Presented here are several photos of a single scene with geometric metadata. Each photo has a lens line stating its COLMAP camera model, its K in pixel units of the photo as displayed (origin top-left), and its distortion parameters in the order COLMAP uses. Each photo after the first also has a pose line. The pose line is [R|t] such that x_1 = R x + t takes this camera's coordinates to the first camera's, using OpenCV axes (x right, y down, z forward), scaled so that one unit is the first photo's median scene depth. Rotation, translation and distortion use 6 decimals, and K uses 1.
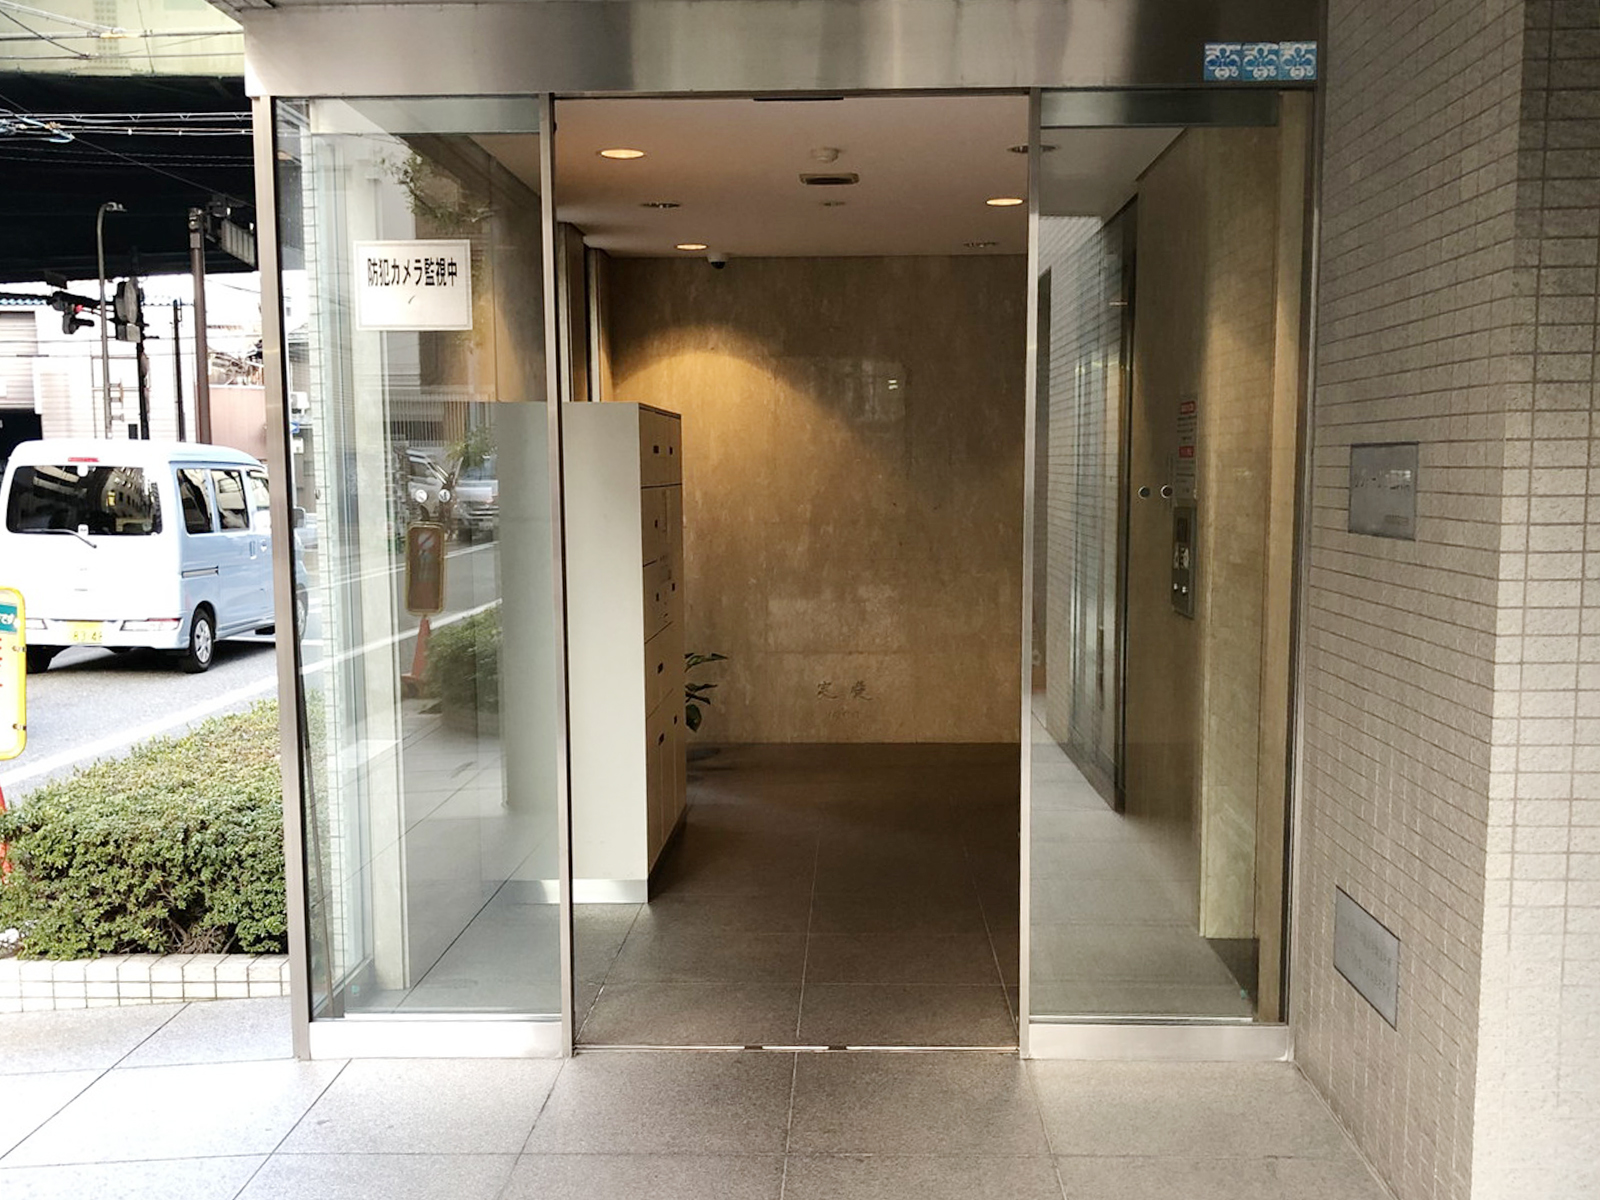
lens RADIAL K [[1323.0, 0, 802.2], [0, 1323.0, 598.6], [0, 0, 1]] dist [-0.000117, -0.011198]
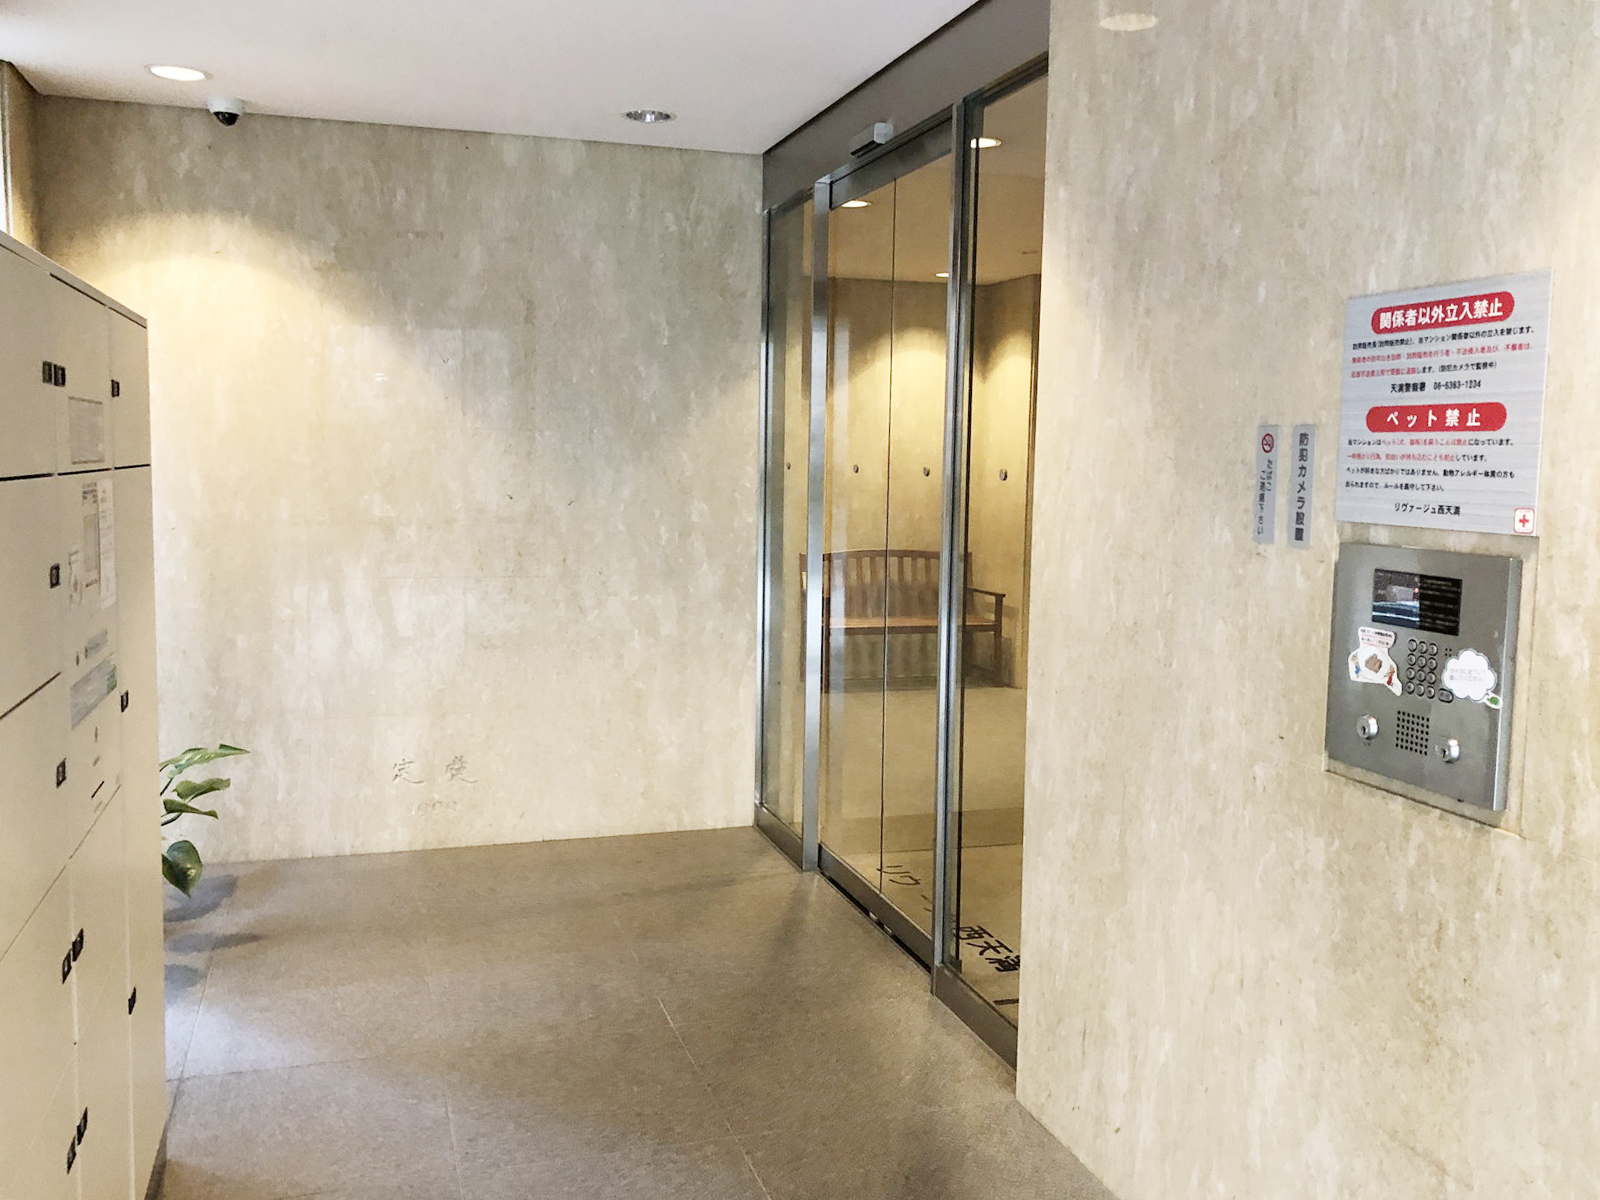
lens RADIAL K [[1323.0, 0, 817.8], [0, 1323.0, 575.8], [0, 0, 1]] dist [-0.000117, -0.011198]
pose [[0.936560, -0.007775, 0.350421, -0.020980], [0.010133, 0.999937, -0.004896, -0.025022], [-0.350361, 0.008136, 0.936579, 0.299401]]
